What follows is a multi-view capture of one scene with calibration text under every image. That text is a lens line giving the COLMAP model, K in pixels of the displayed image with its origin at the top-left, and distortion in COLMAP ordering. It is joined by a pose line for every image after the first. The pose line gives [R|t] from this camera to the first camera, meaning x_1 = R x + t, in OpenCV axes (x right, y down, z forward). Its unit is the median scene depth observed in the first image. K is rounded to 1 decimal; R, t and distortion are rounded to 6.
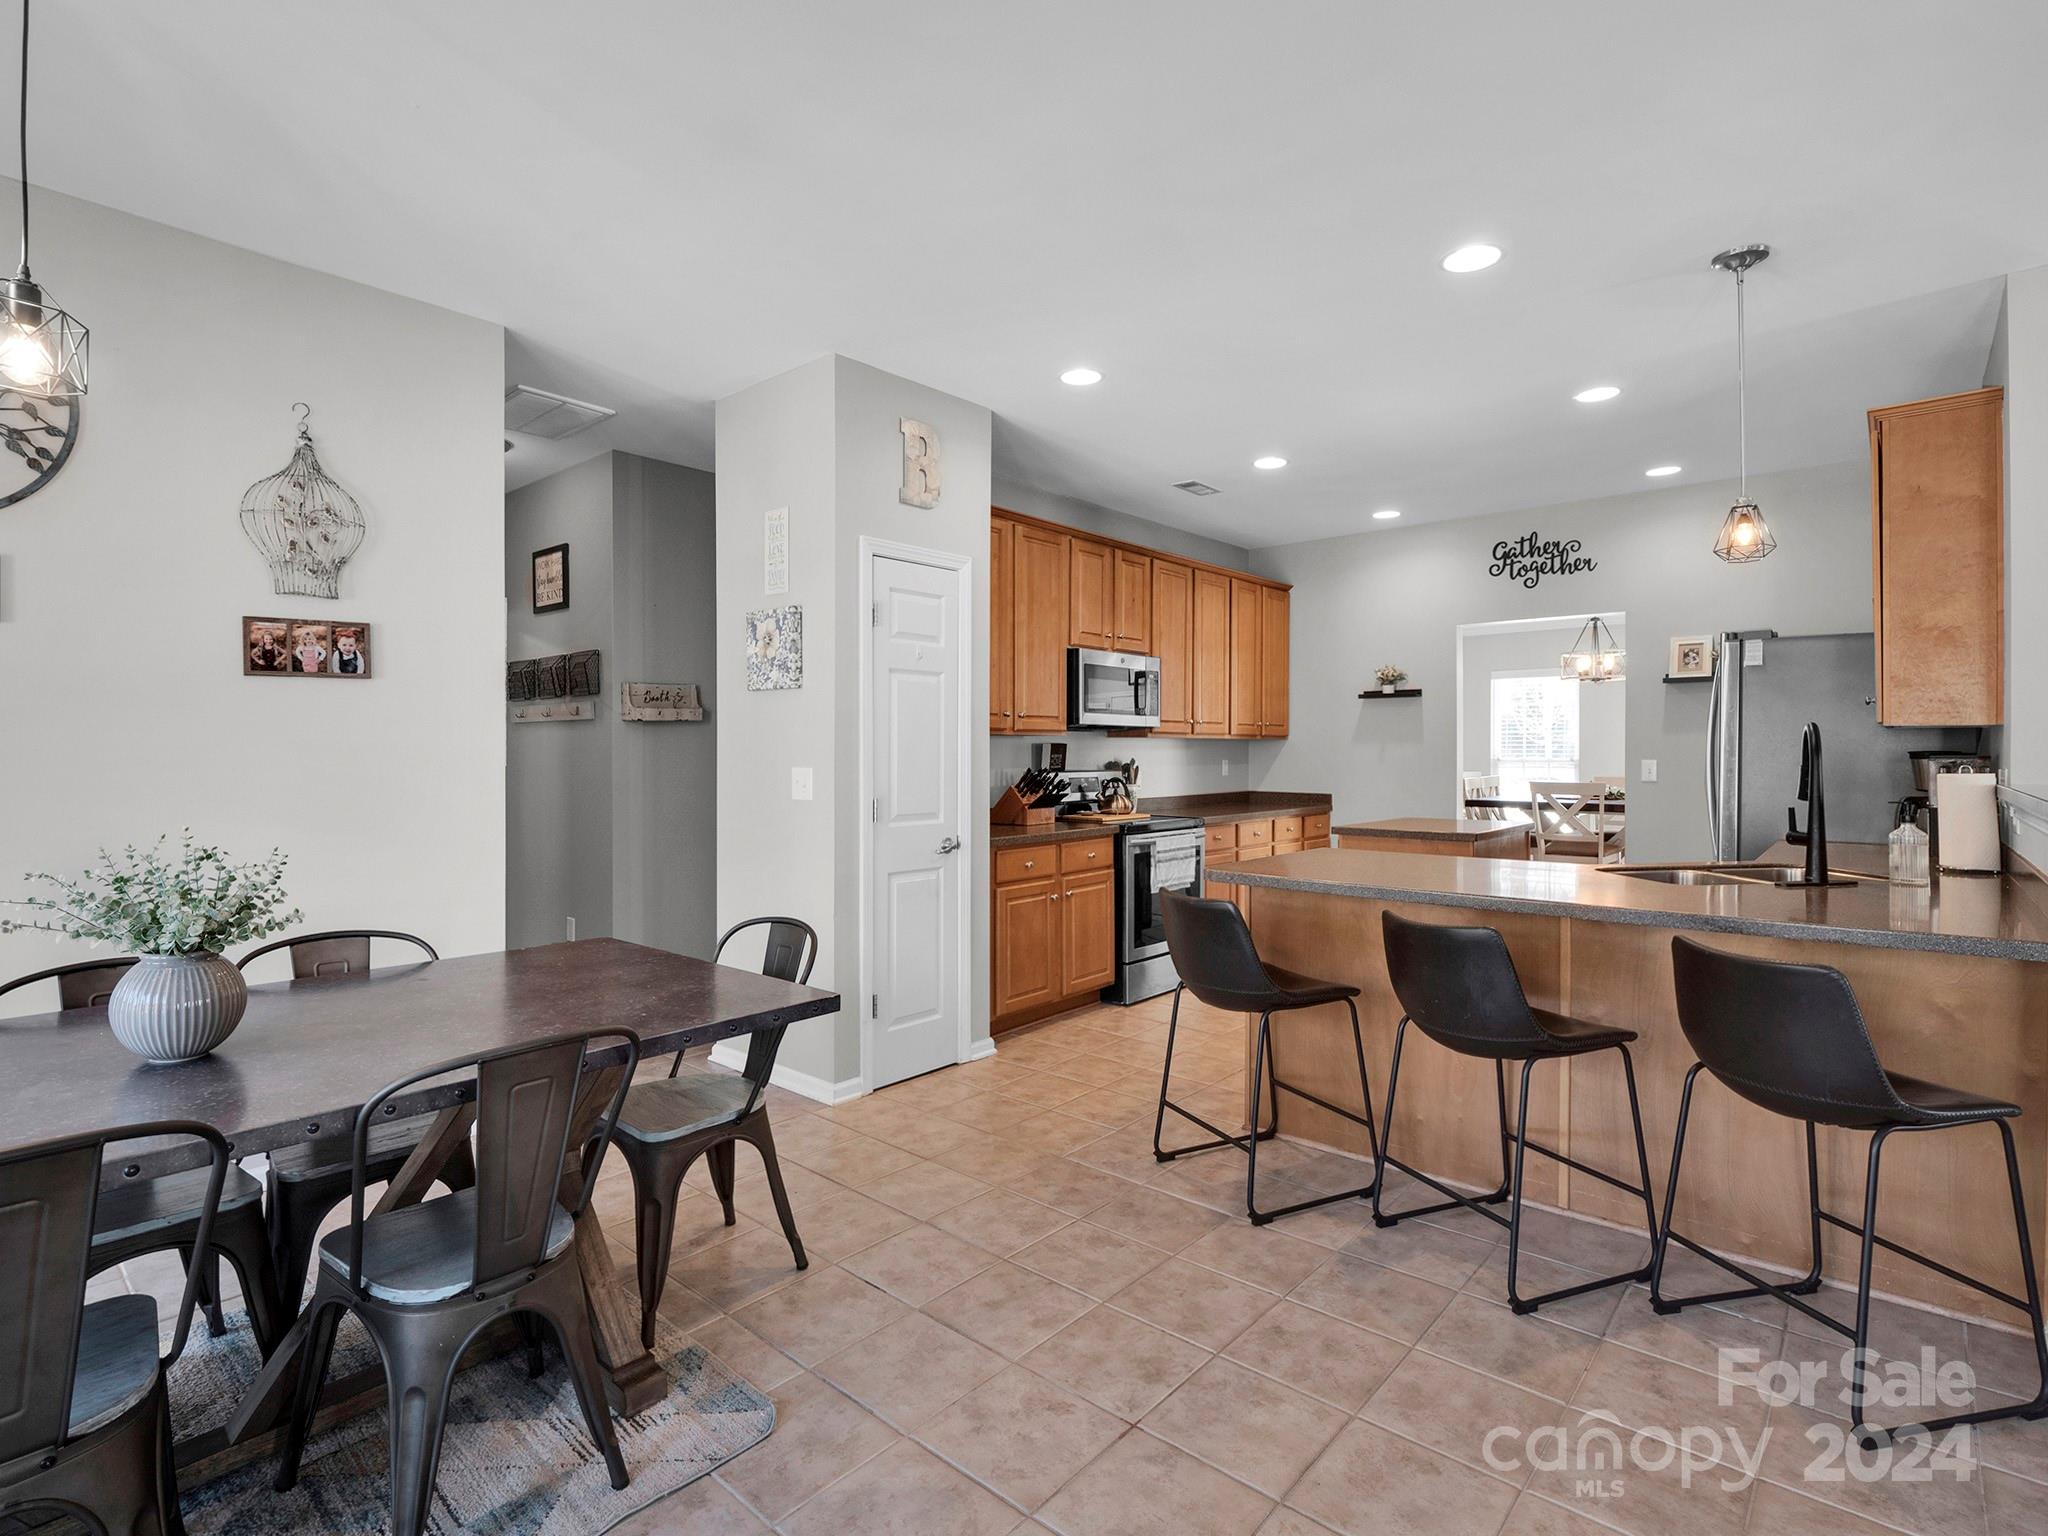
lens RADIAL K [[1010.7, 0, 1015.9], [0, 1010.7, 750.9], [0, 0, 1]] dist [-0.007724, -0.004915]
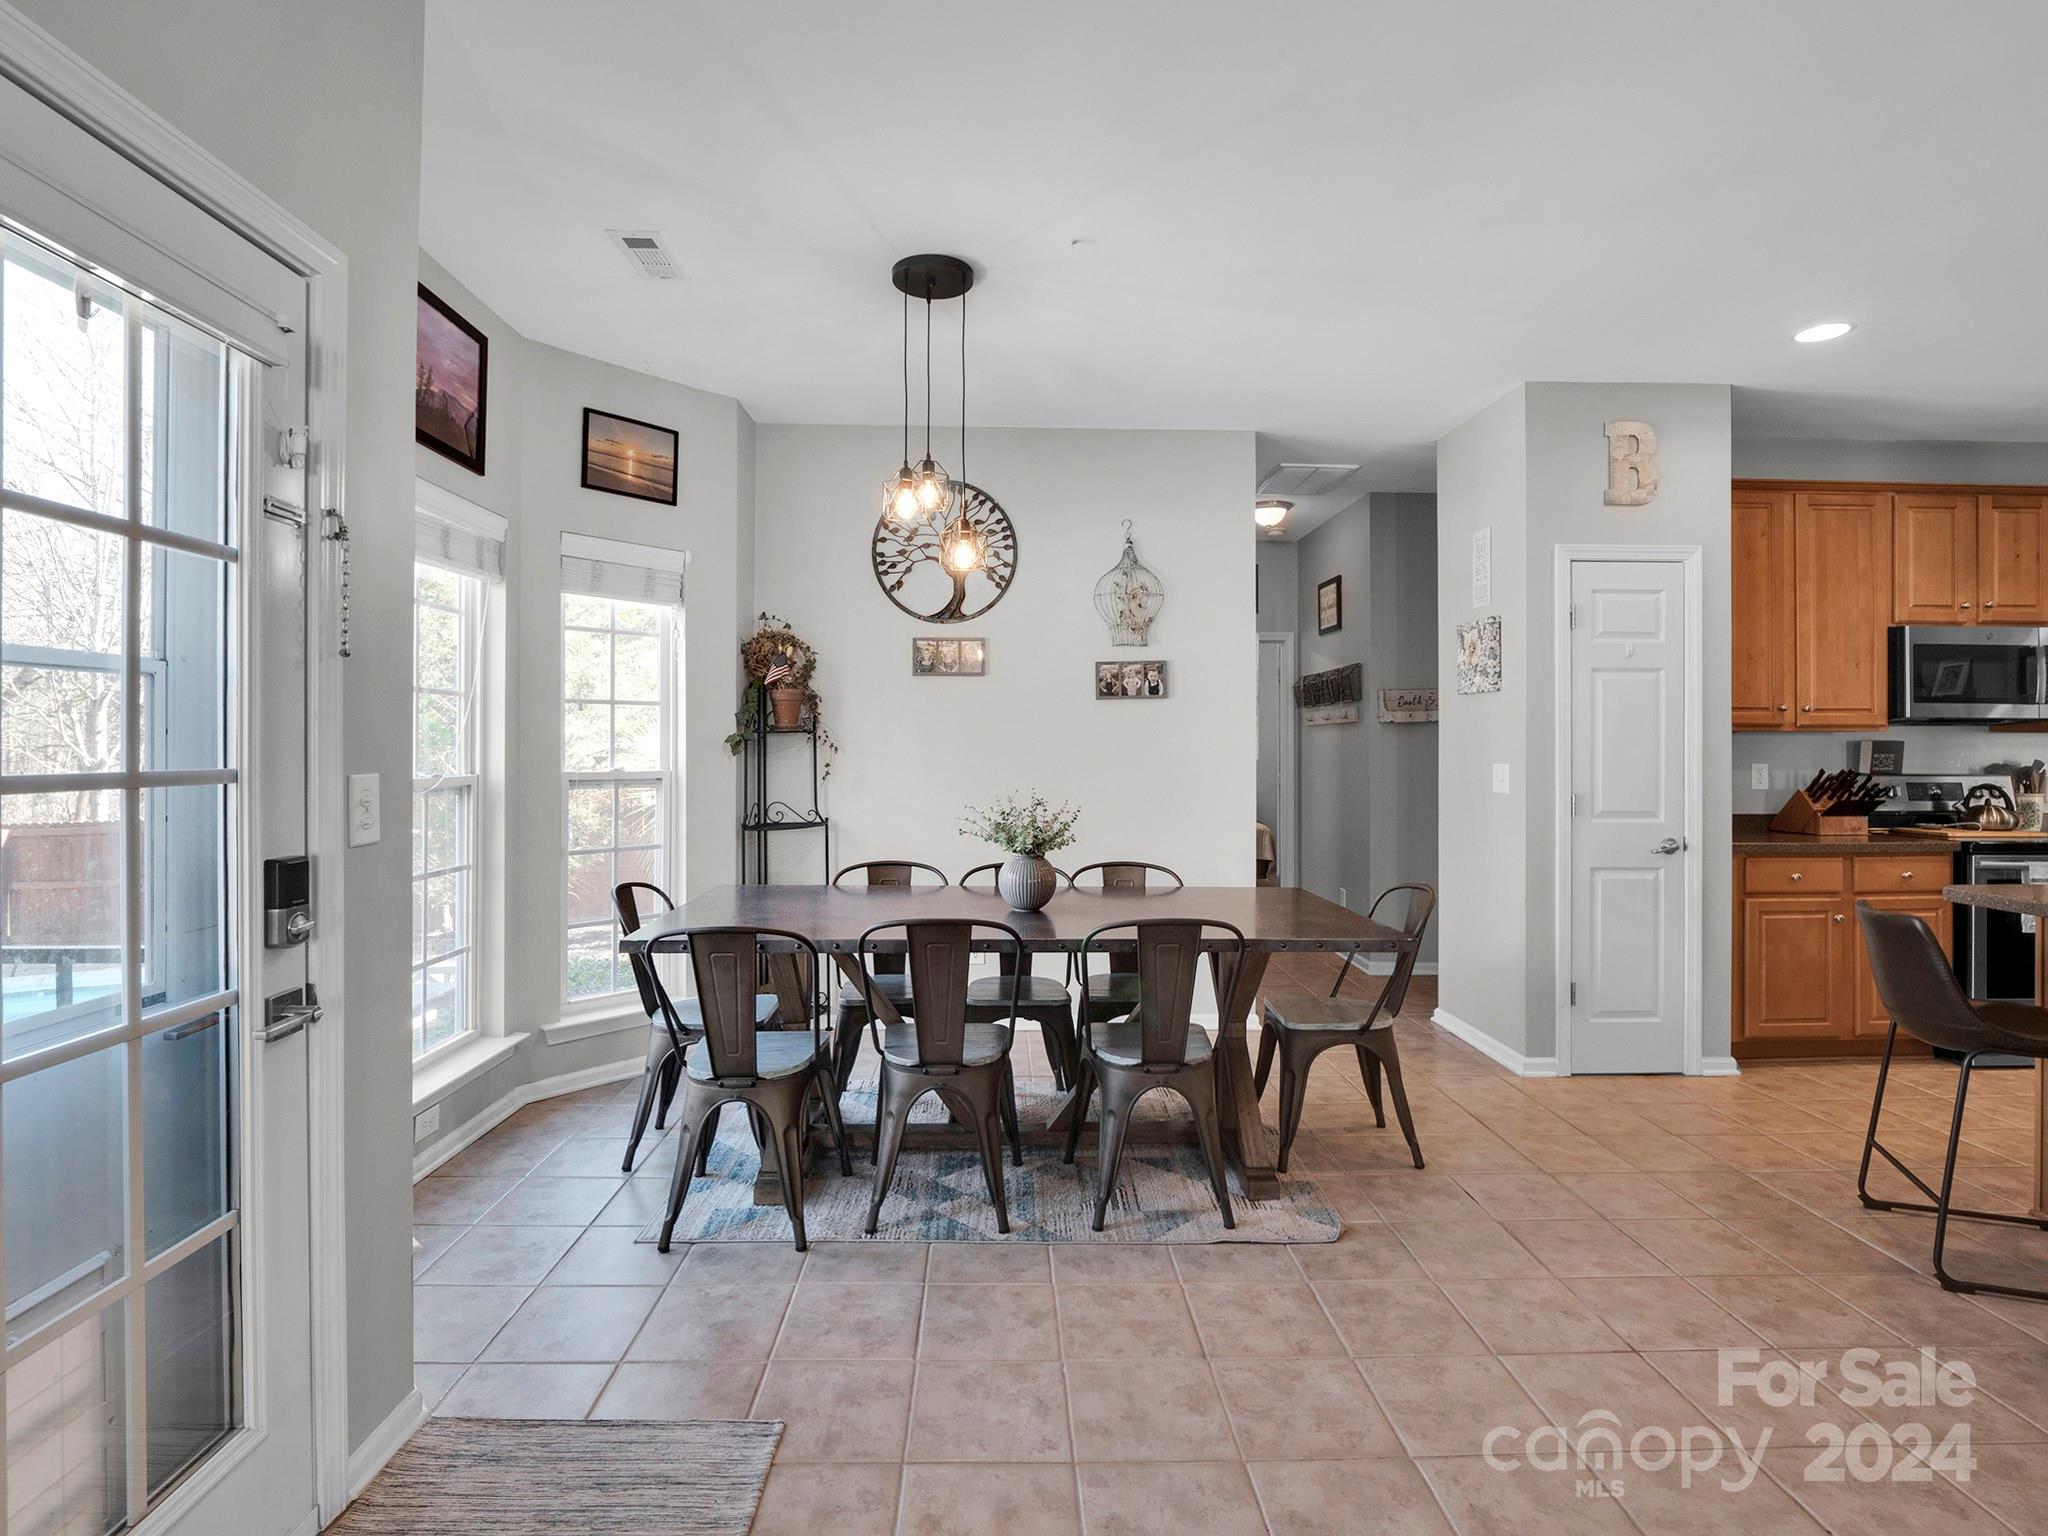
lens RADIAL K [[1010.7, 0, 1017.9], [0, 1010.7, 741.7], [0, 0, 1]] dist [-0.007724, -0.004915]
pose [[0.682561, -0.003456, -0.730821, 0.197841], [-0.003273, 0.999964, -0.007785, 0.002630], [0.730822, 0.007706, 0.682525, -0.111720]]
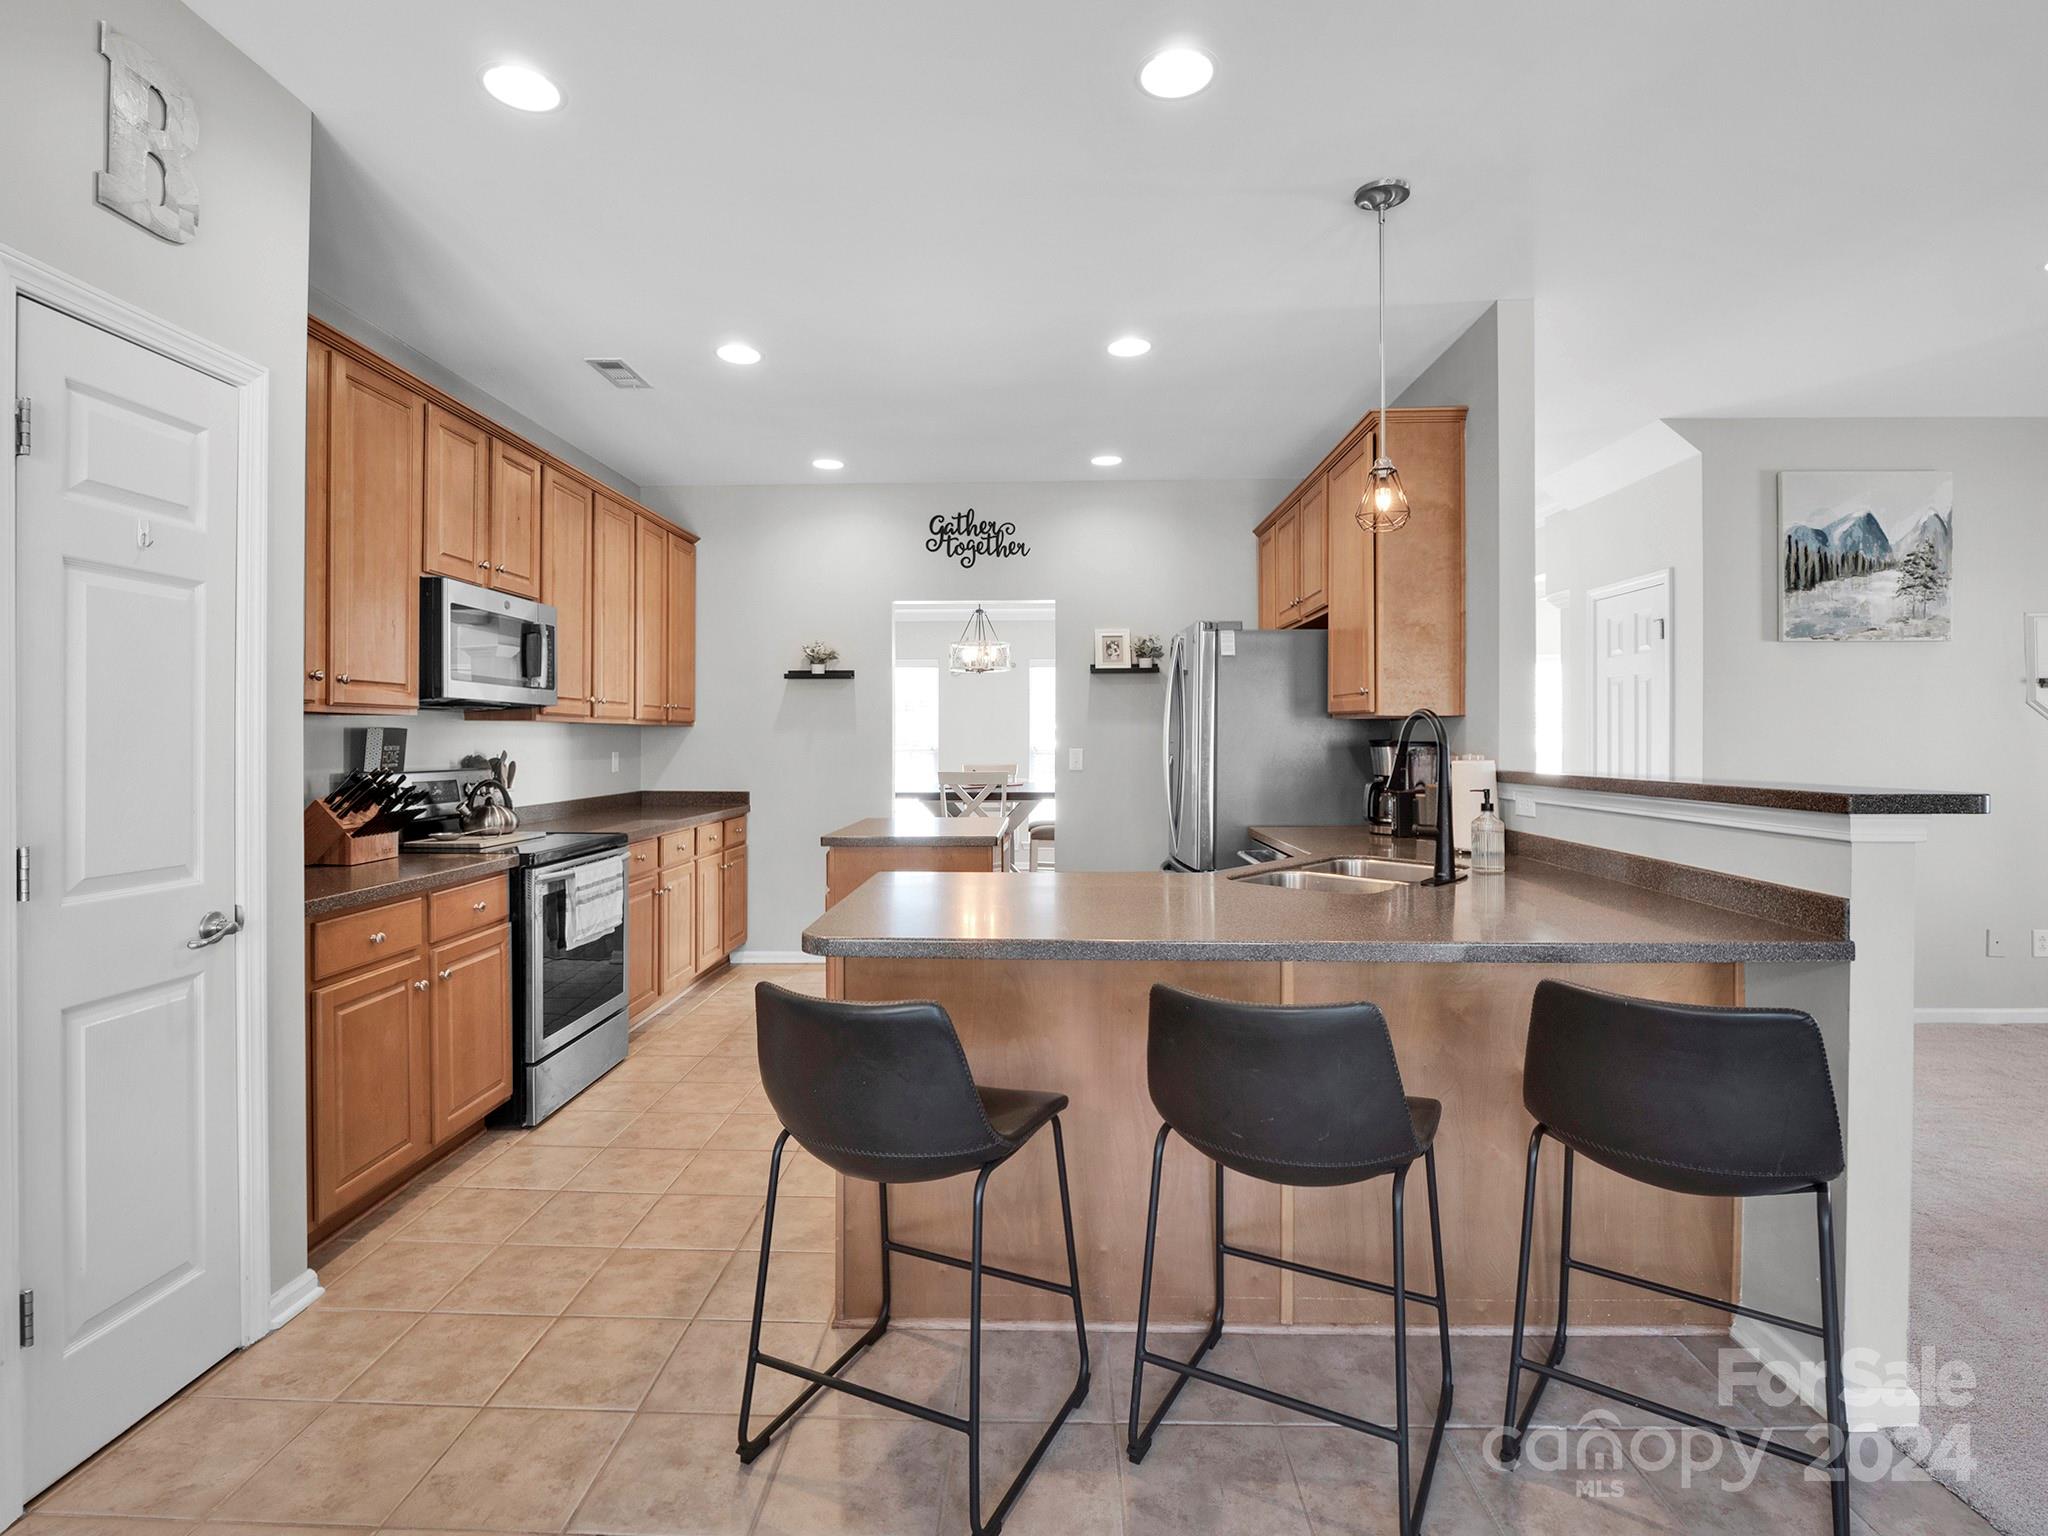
lens RADIAL K [[1010.7, 0, 1033.6], [0, 1010.7, 741.7], [0, 0, 1]] dist [-0.007724, -0.004915]
pose [[0.768808, -0.001342, 0.639478, -0.067337], [0.001016, 0.999999, 0.000877, 0.001014], [-0.639479, -0.000024, 0.768809, 0.330720]]
